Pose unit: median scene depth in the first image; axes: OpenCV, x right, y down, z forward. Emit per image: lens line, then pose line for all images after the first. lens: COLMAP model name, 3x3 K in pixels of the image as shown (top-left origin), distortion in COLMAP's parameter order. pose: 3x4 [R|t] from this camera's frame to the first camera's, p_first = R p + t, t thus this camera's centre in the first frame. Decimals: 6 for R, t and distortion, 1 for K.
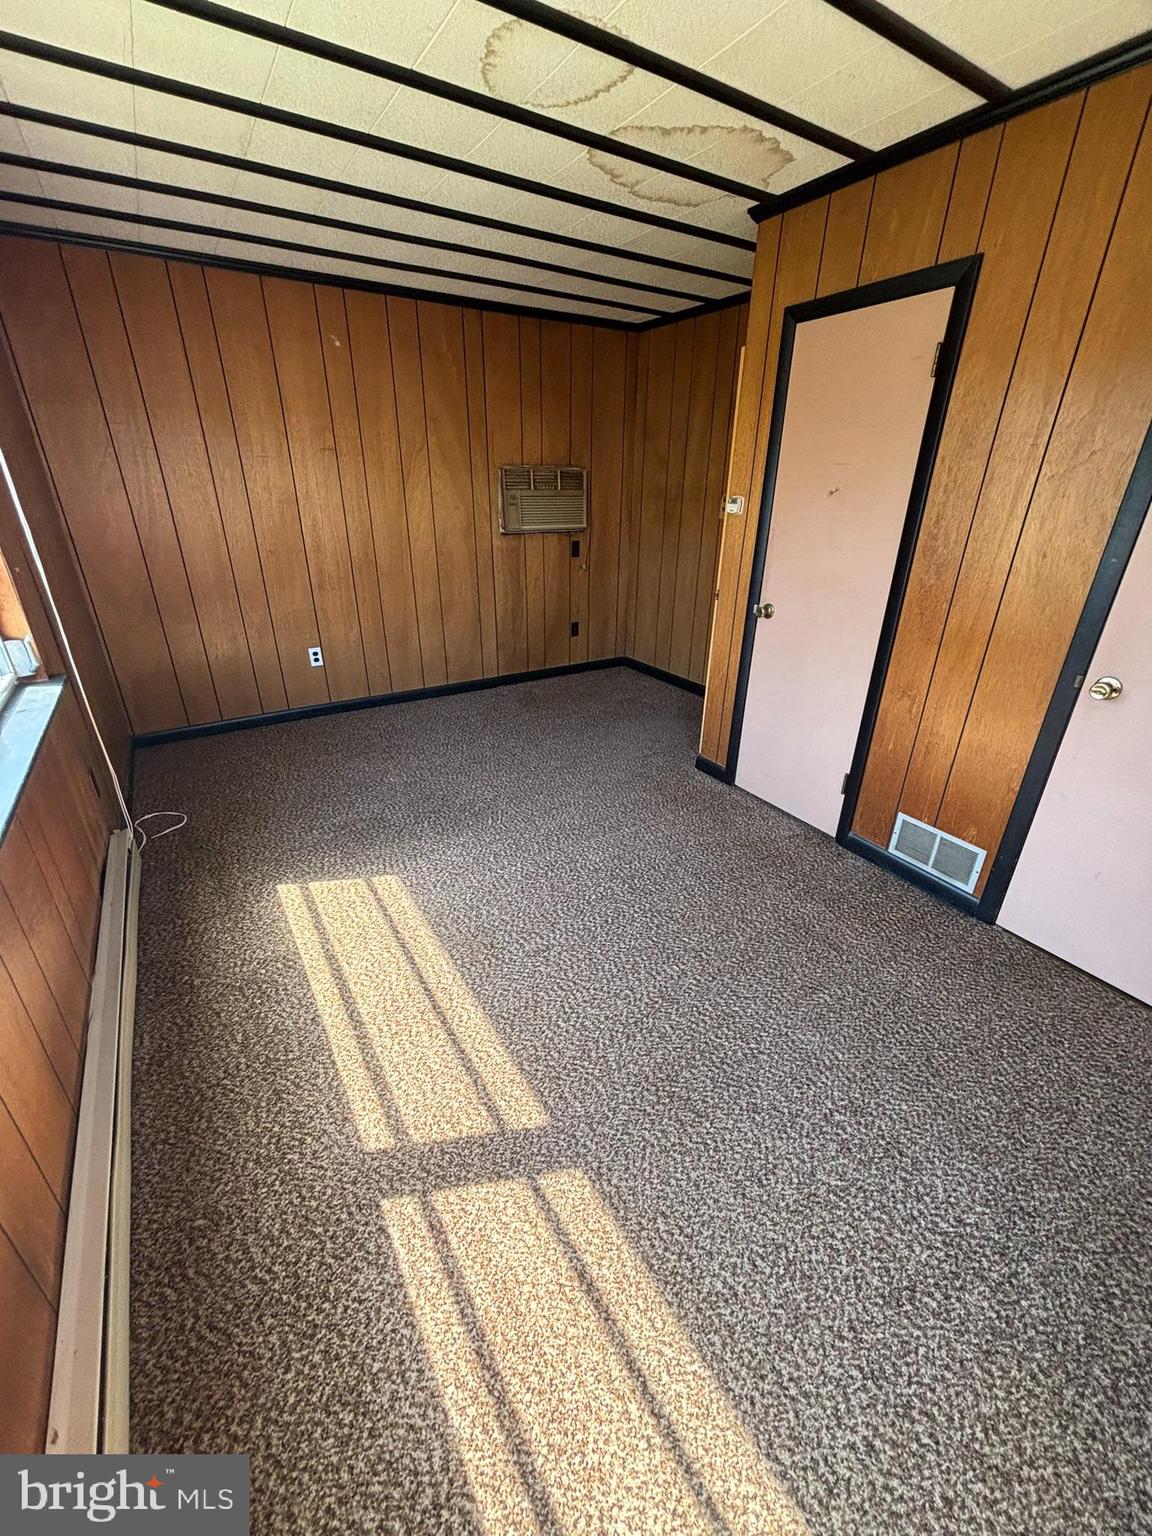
lens RADIAL K [[615.5, 0, 573.8], [0, 615.5, 765.7], [0, 0, 1]] dist [-0.005492, 0.000290]
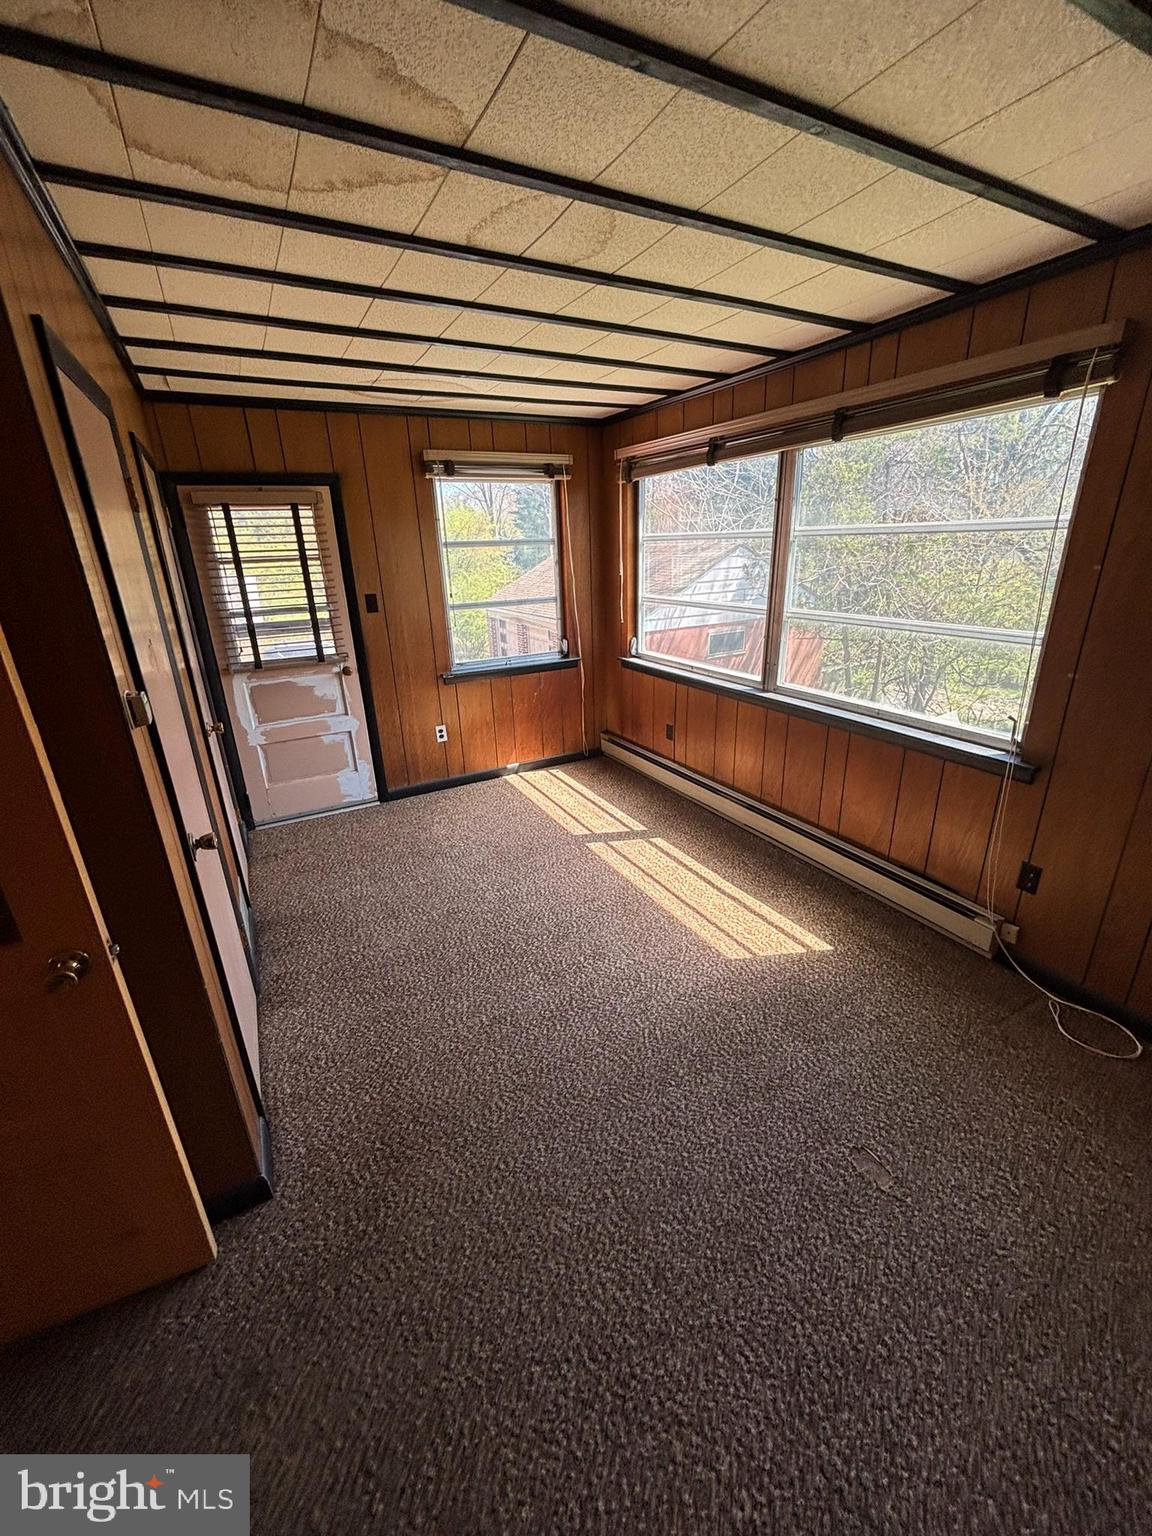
lens RADIAL K [[615.5, 0, 576.4], [0, 615.5, 767.6], [0, 0, 1]] dist [-0.005492, 0.000290]
pose [[-0.997759, -0.000897, 0.066911, -0.122194], [0.046607, 0.708176, 0.704496, -0.971313], [-0.048017, 0.706036, -0.706546, 1.861335]]
